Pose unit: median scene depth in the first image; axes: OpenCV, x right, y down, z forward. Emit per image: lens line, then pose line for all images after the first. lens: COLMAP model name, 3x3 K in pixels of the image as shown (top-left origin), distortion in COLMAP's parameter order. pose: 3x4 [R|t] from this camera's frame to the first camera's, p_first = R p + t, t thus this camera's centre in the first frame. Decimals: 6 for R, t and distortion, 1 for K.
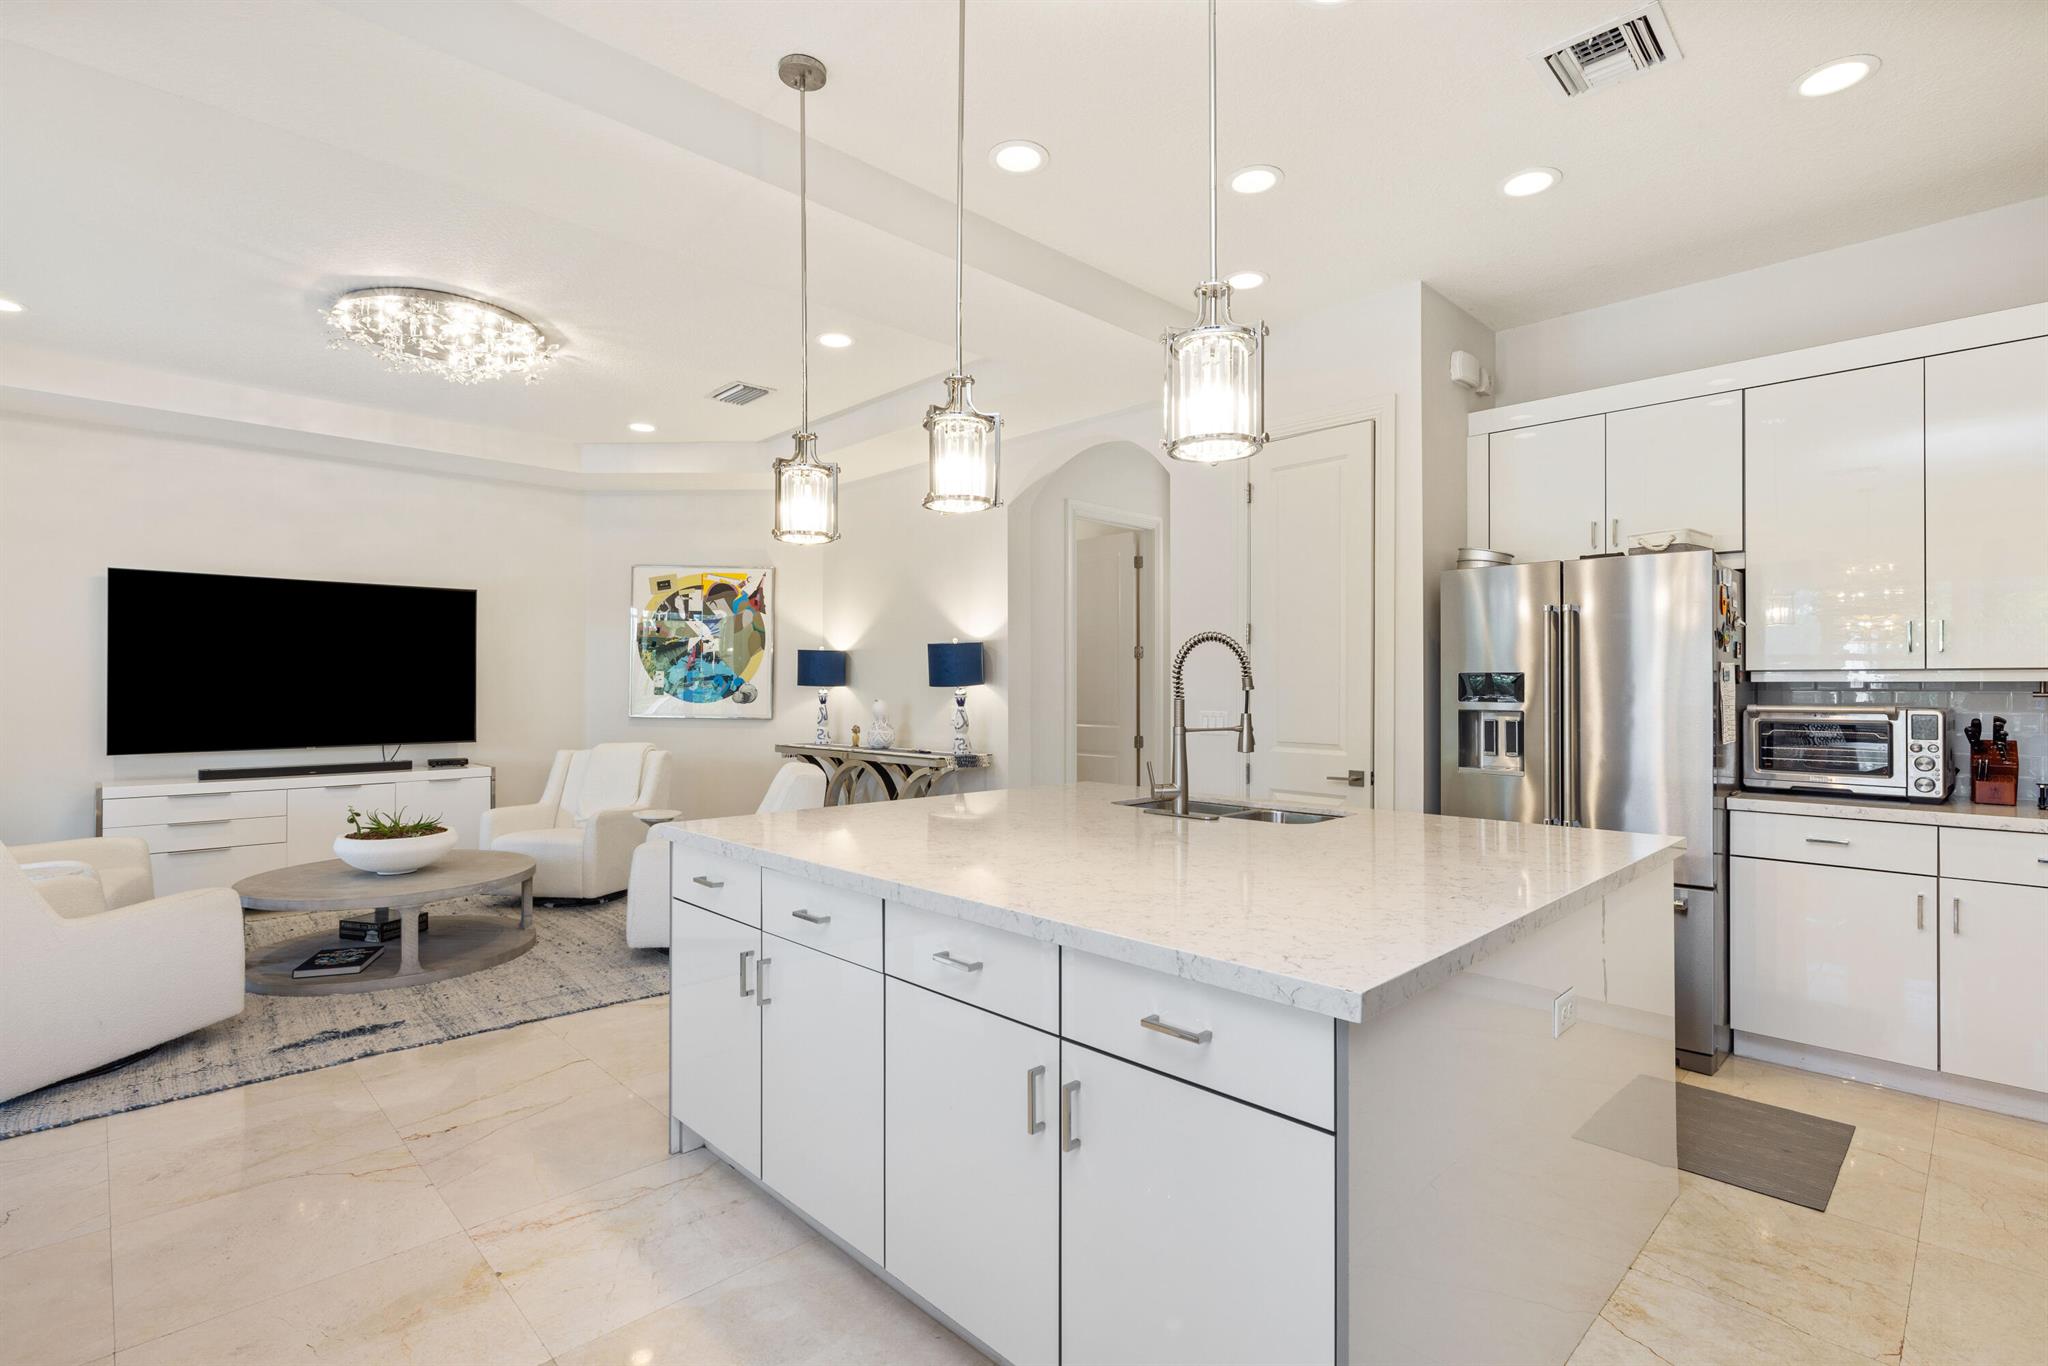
lens RADIAL K [[943.3, 0, 1024.0], [0, 943.3, 683.0], [0, 0, 1]] dist [0.001718, 0.000416]
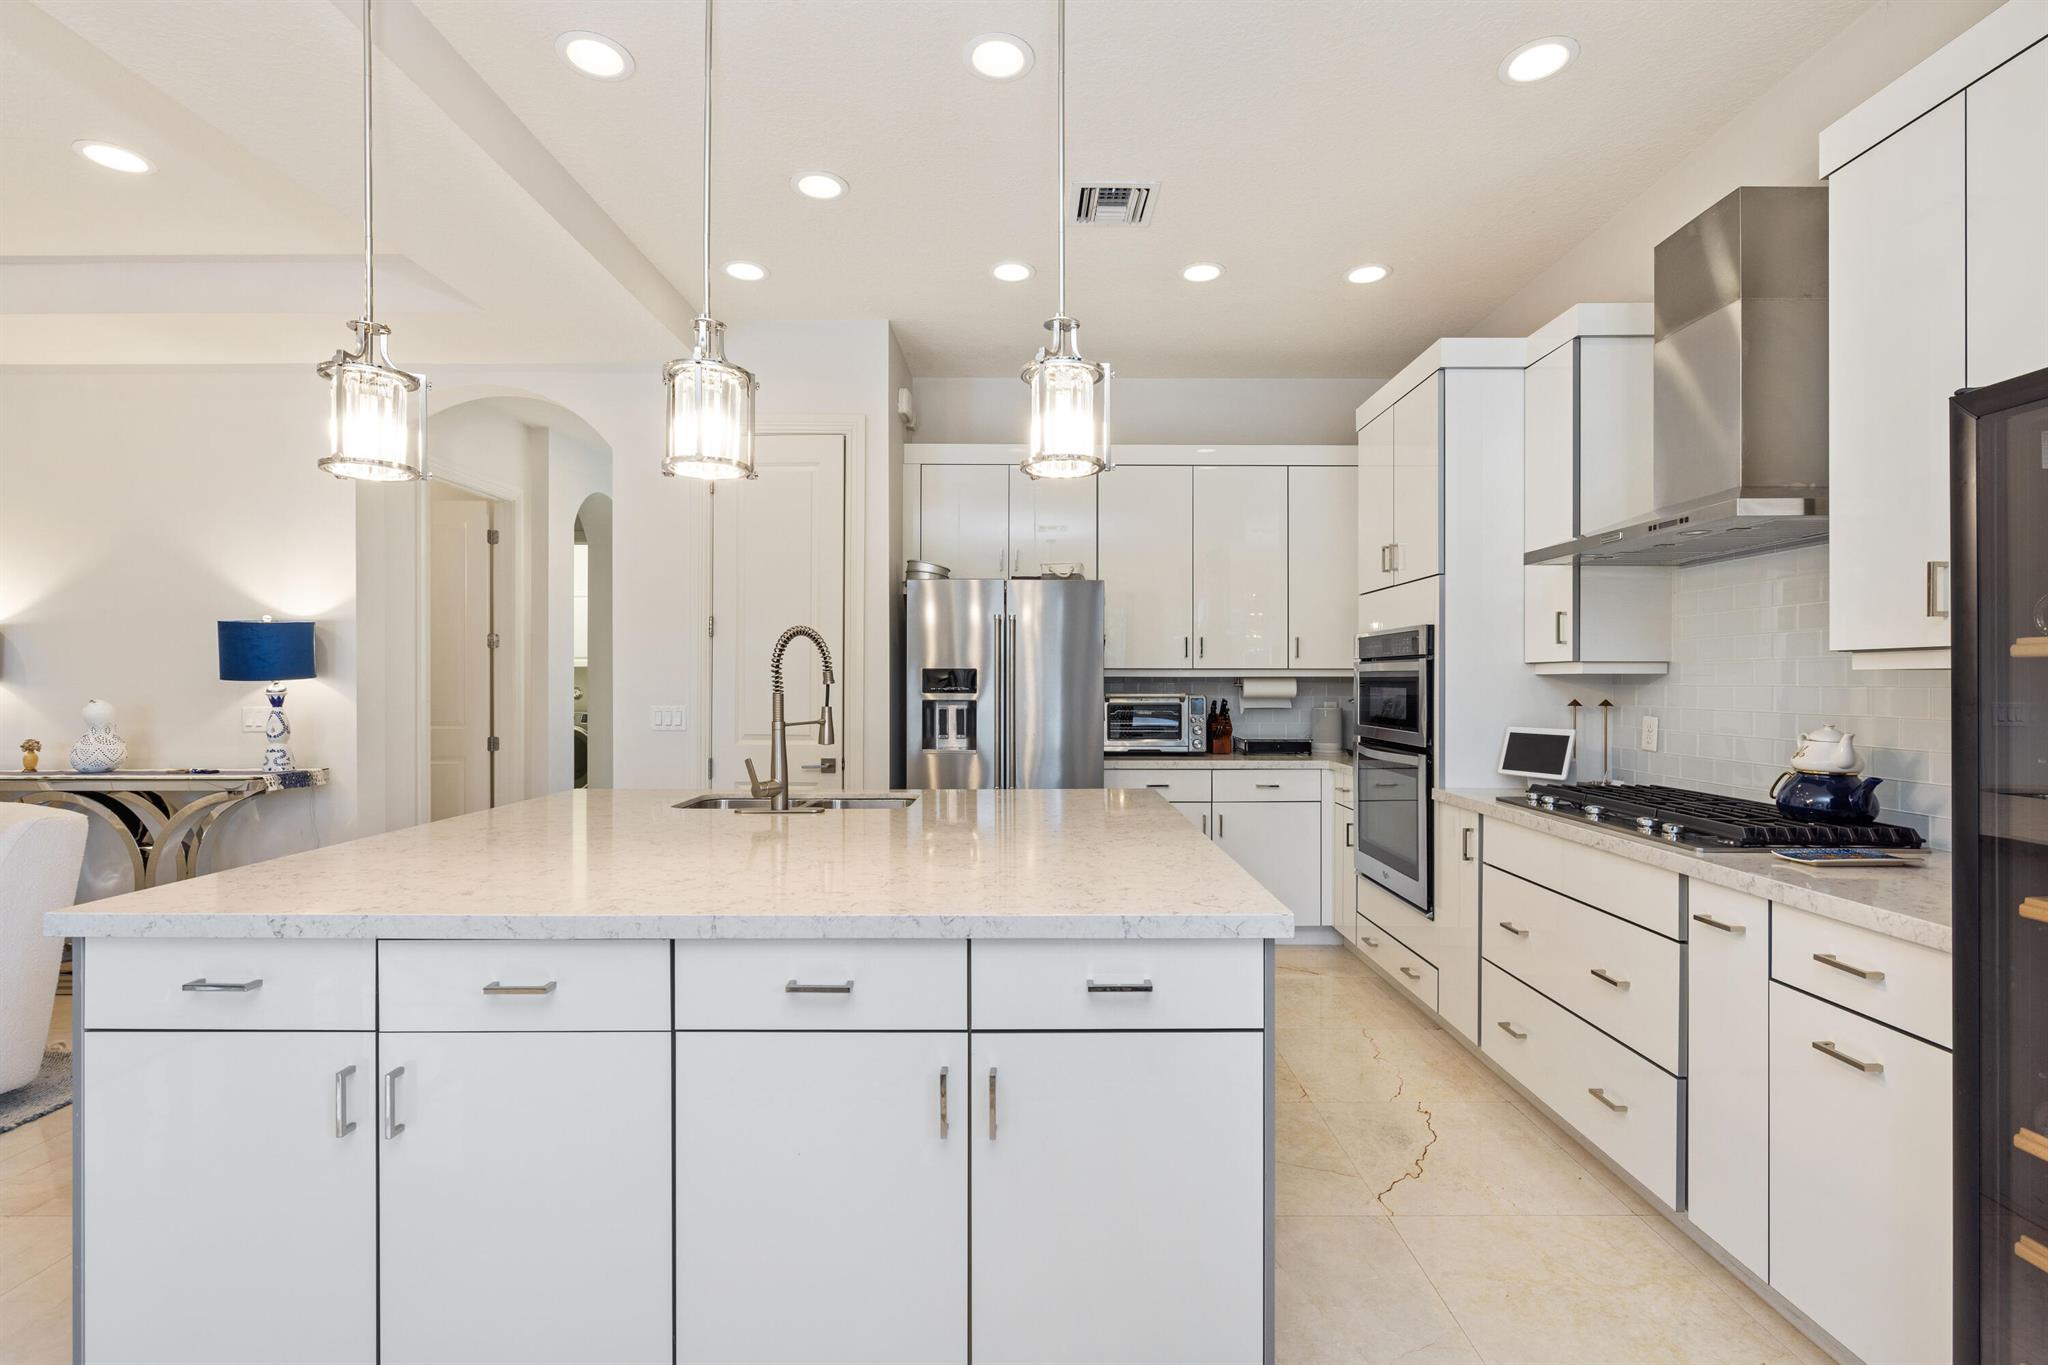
lens RADIAL K [[919.1, 0, 1024.0], [0, 919.1, 682.5], [0, 0, 1]] dist [-0.004363, -0.000533]
pose [[0.710211, -0.002191, 0.703986, -0.258193], [-0.002287, 0.999983, 0.005420, 0.000276], [-0.703986, -0.005459, 0.710193, 0.115764]]
